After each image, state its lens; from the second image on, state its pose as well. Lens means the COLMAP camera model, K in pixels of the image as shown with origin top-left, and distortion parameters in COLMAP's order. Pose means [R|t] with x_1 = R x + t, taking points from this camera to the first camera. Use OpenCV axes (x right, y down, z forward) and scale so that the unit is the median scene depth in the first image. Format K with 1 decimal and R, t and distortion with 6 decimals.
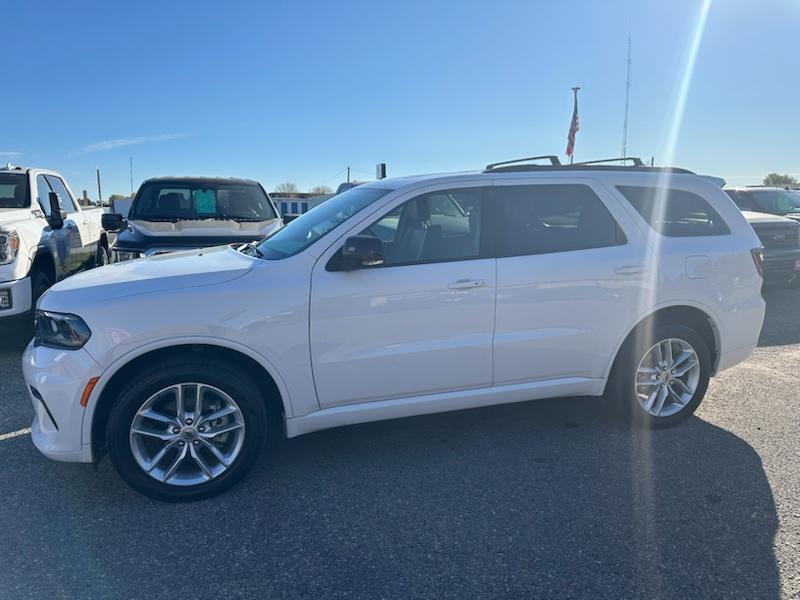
lens RADIAL K [[566.3, 0, 399.5], [0, 566.3, 296.5], [0, 0, 1]] dist [0.020075, -0.024188]
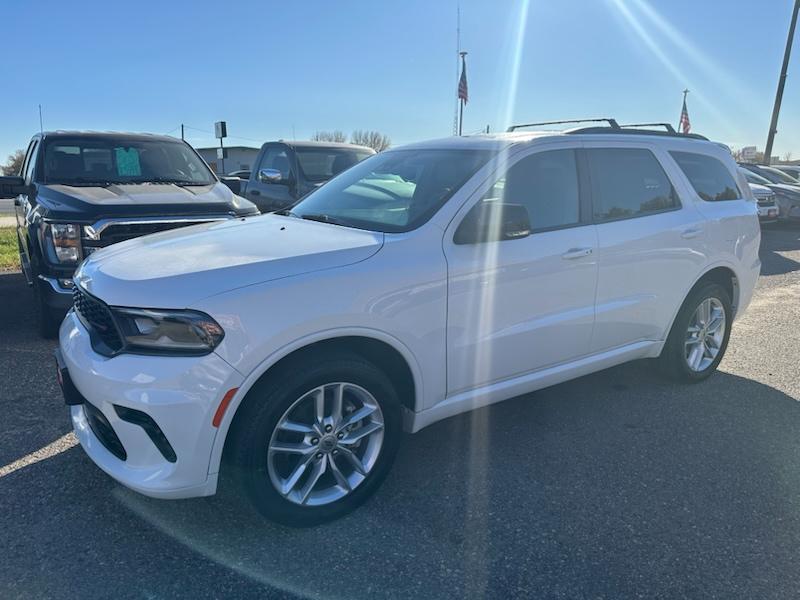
lens RADIAL K [[566.3, 0, 401.9], [0, 566.3, 303.6], [0, 0, 1]] dist [0.020075, -0.024188]
pose [[0.959923, -0.055109, 0.274791, -0.446373], [0.035573, 0.996505, 0.075581, -0.019643], [-0.277996, -0.062777, 0.958529, 0.170449]]
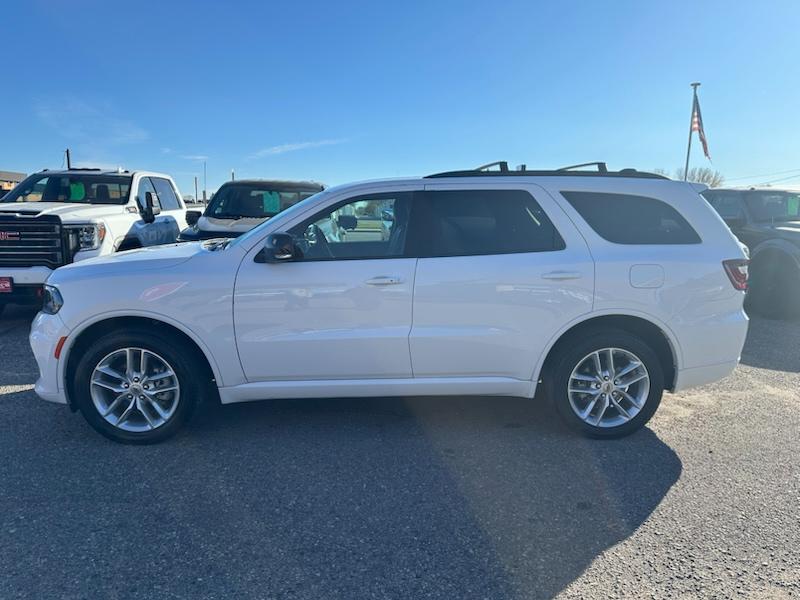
lens RADIAL K [[566.3, 0, 398.4], [0, 566.3, 298.2], [0, 0, 1]] dist [0.020075, -0.024188]
pose [[0.966614, 0.056713, -0.249880, 0.438076], [-0.056868, 0.998360, 0.006606, 0.003468], [0.249845, 0.007825, 0.968254, -0.047805]]
